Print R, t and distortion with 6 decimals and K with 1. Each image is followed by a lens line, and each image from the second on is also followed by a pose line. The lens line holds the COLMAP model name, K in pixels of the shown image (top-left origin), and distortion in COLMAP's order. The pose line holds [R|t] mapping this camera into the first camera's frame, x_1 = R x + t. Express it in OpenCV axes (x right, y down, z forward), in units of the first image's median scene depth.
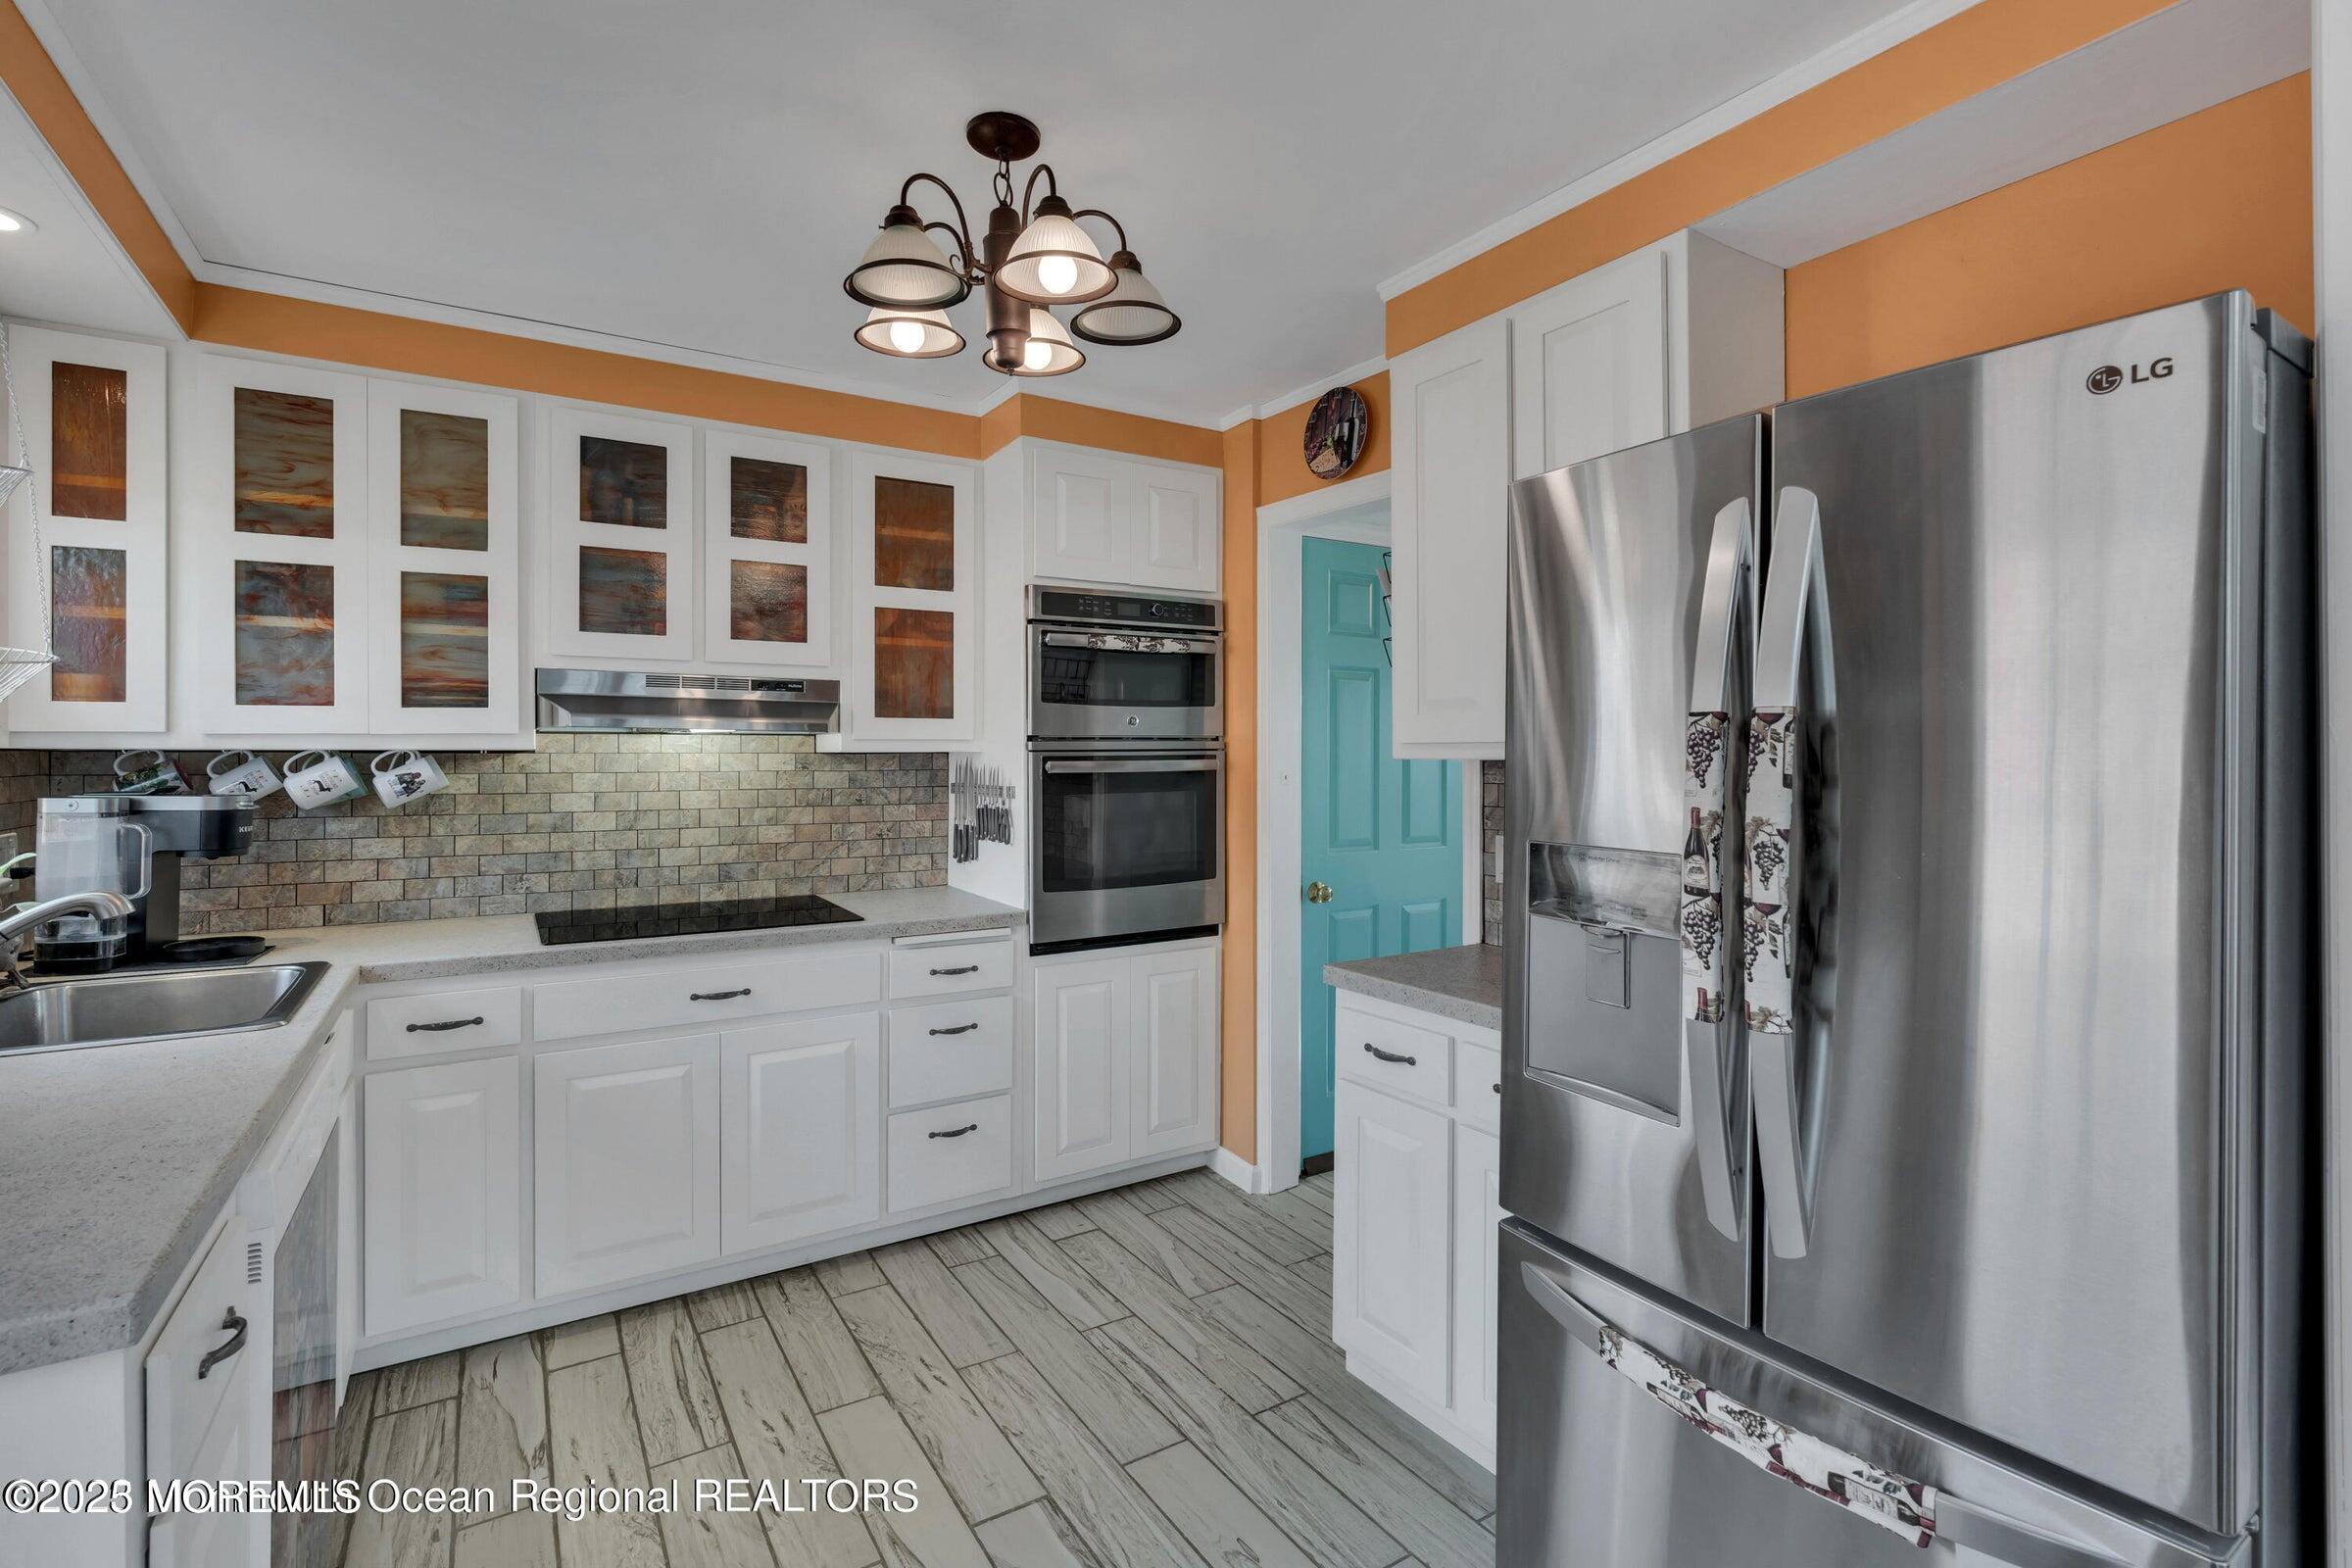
lens RADIAL K [[1067.4, 0, 1167.9], [0, 1067.4, 751.9], [0, 0, 1]] dist [-0.013996, 0.006886]
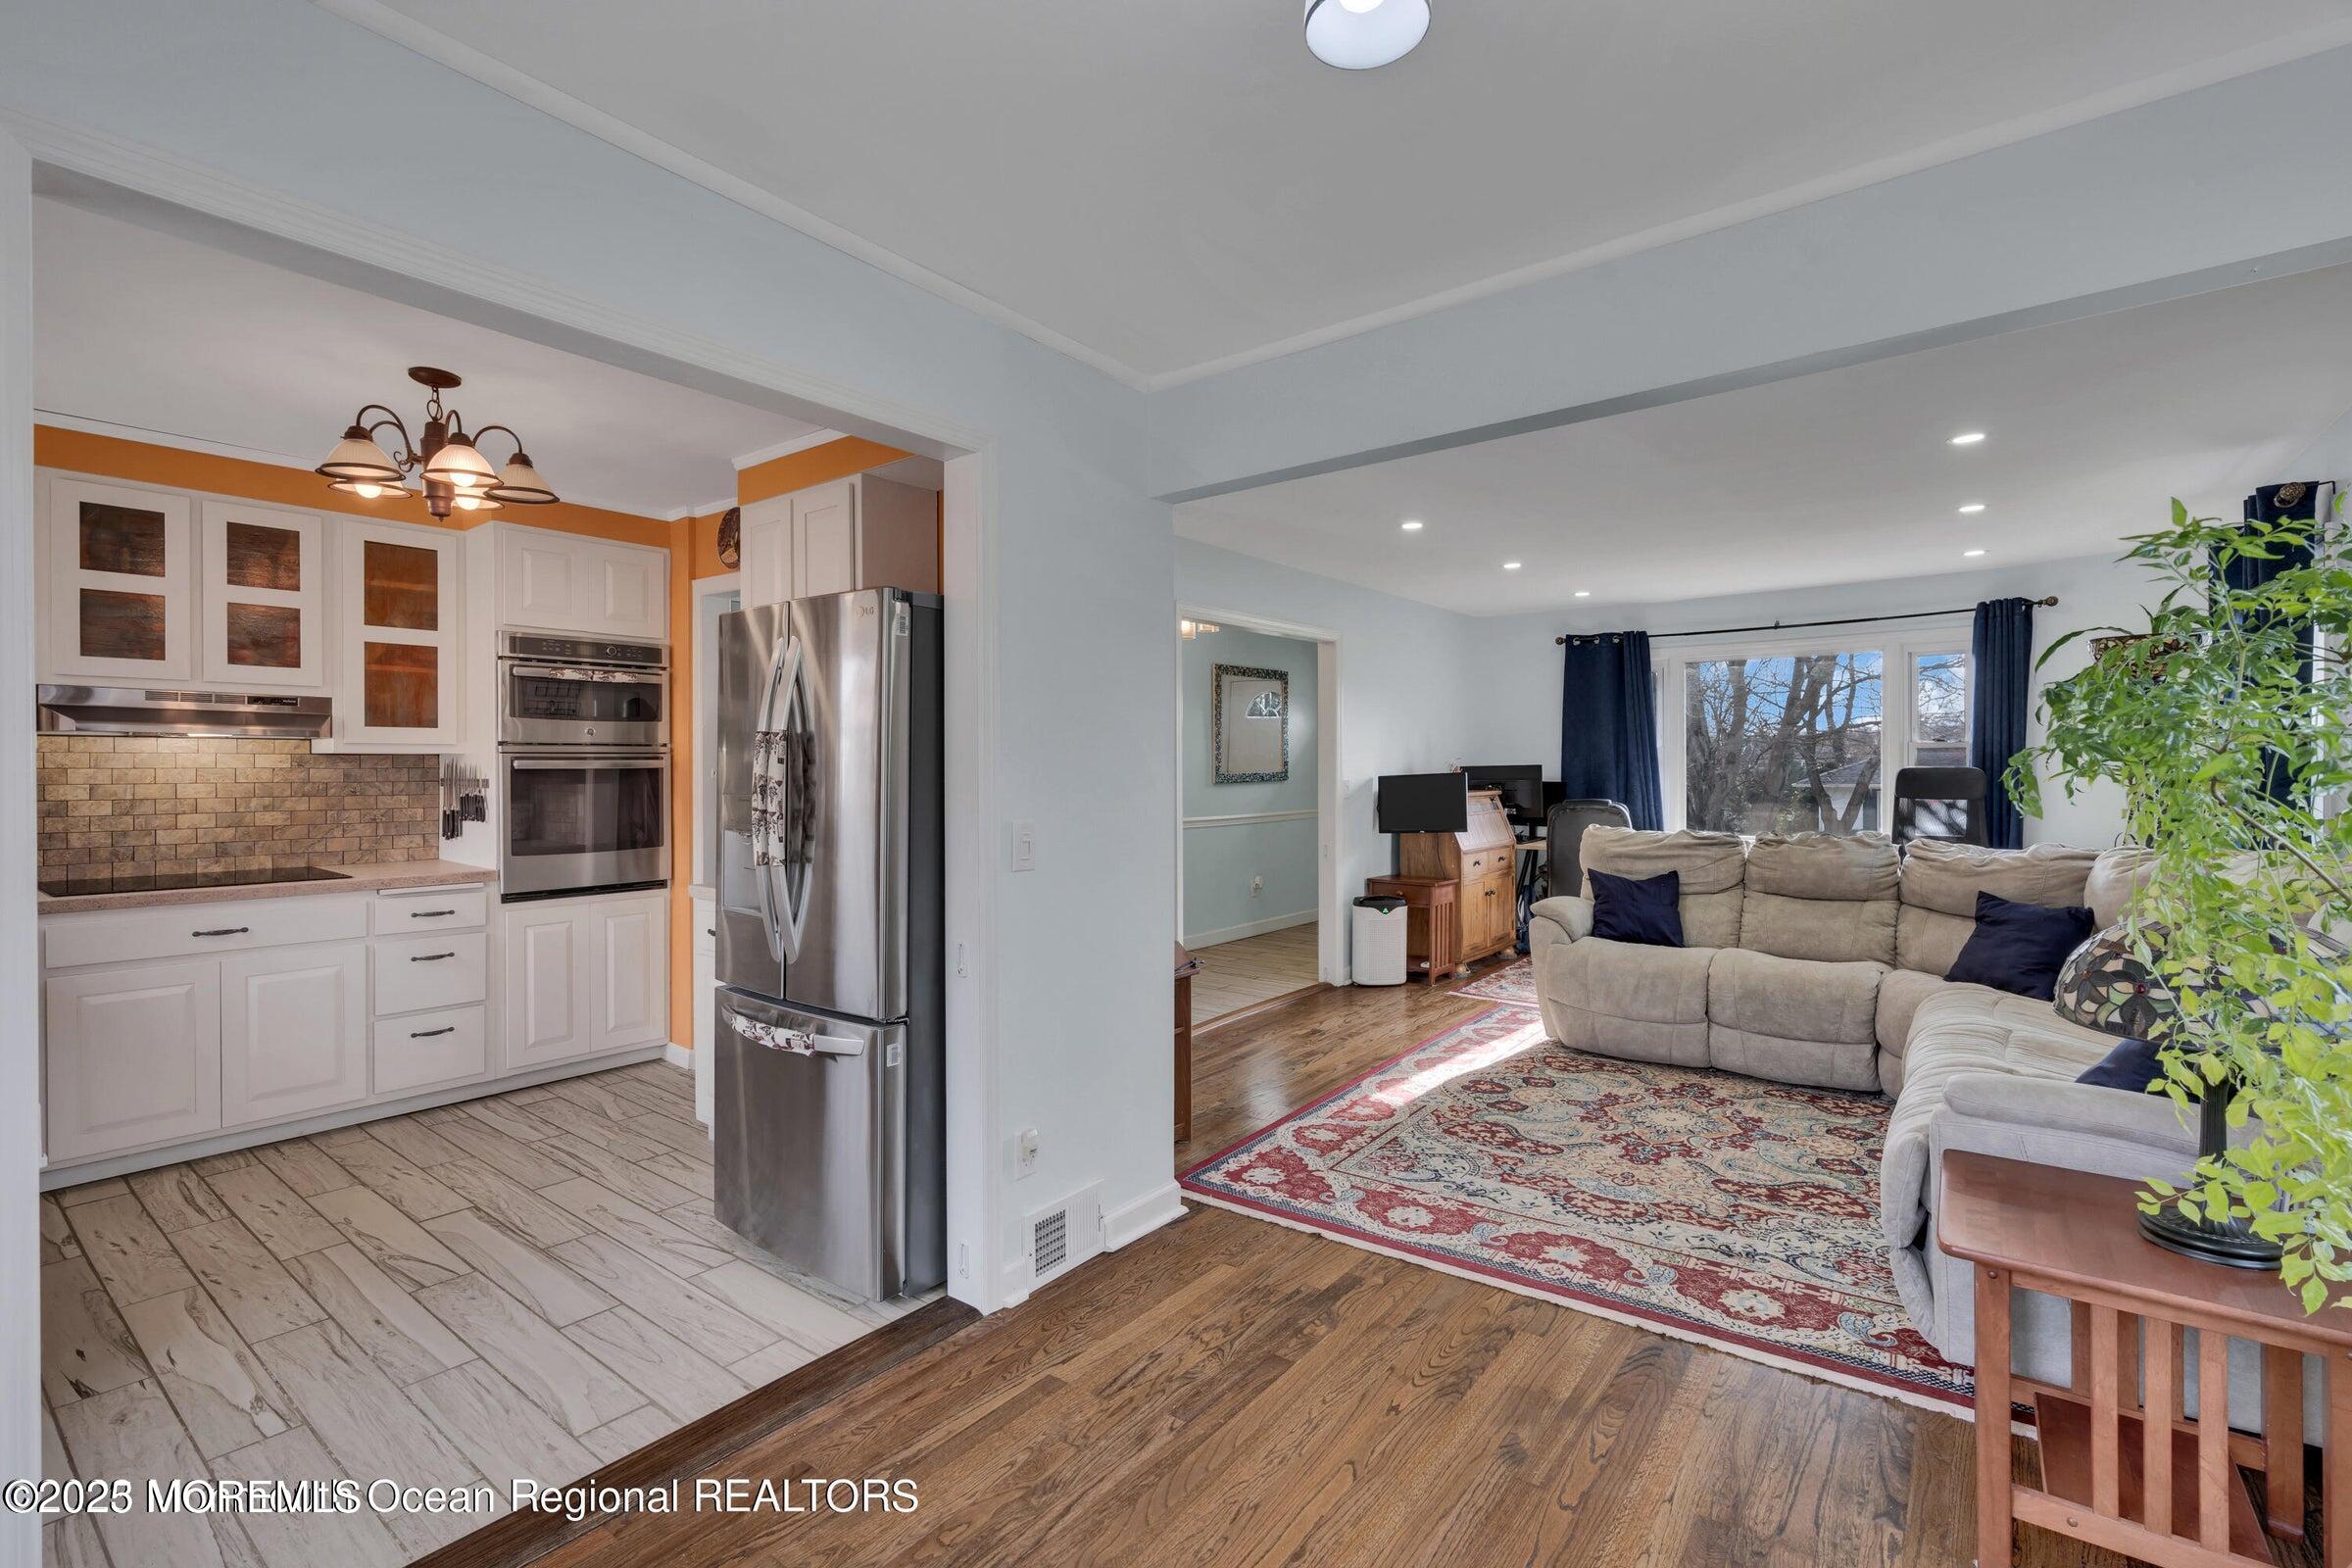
lens RADIAL K [[1057.0, 0, 1167.2], [0, 1057.0, 771.8], [0, 0, 1]] dist [-0.011861, 0.006106]
pose [[0.940043, -0.001542, 0.341053, 0.223435], [-0.001291, 0.999967, 0.008080, 0.012249], [-0.341054, -0.008036, 0.940010, -0.582557]]
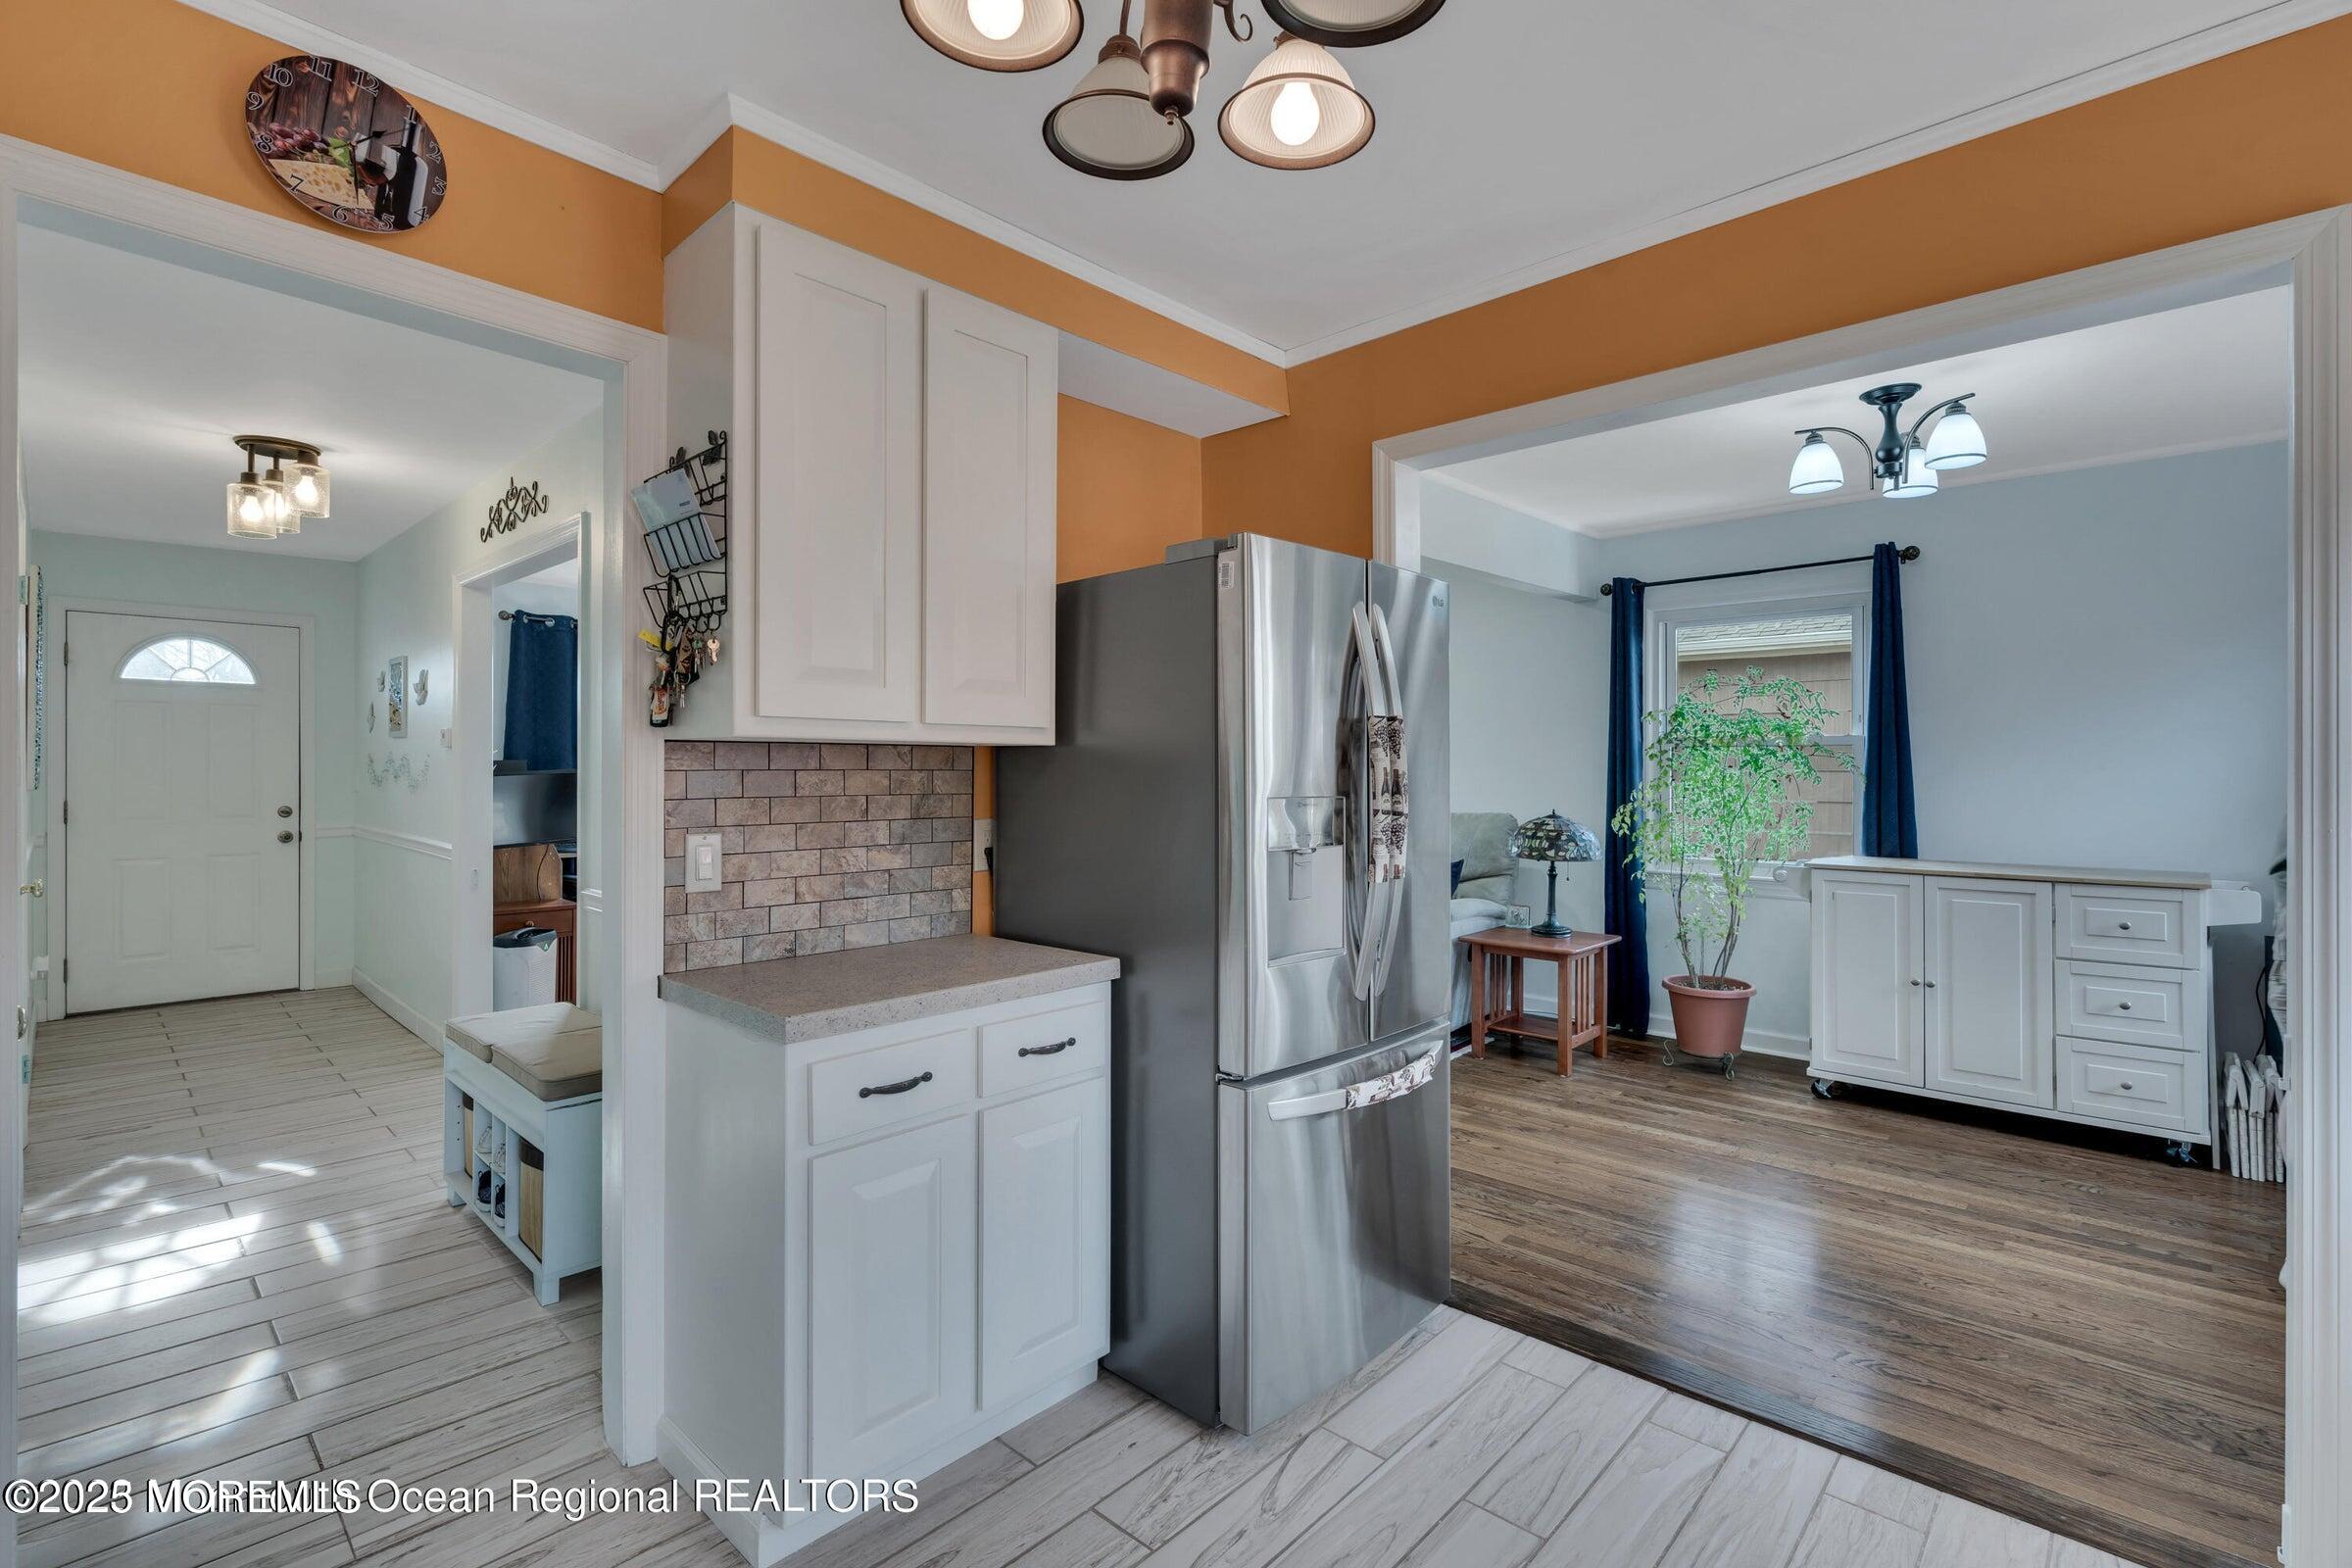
lens RADIAL K [[1064.1, 0, 1166.3], [0, 1064.1, 768.7], [0, 0, 1]] dist [-0.012962, 0.005493]
pose [[-0.242556, -0.001844, 0.970136, -0.481517], [-0.006470, 0.999979, 0.000283, 0.022134], [-0.970116, -0.006209, -0.242563, 0.723778]]
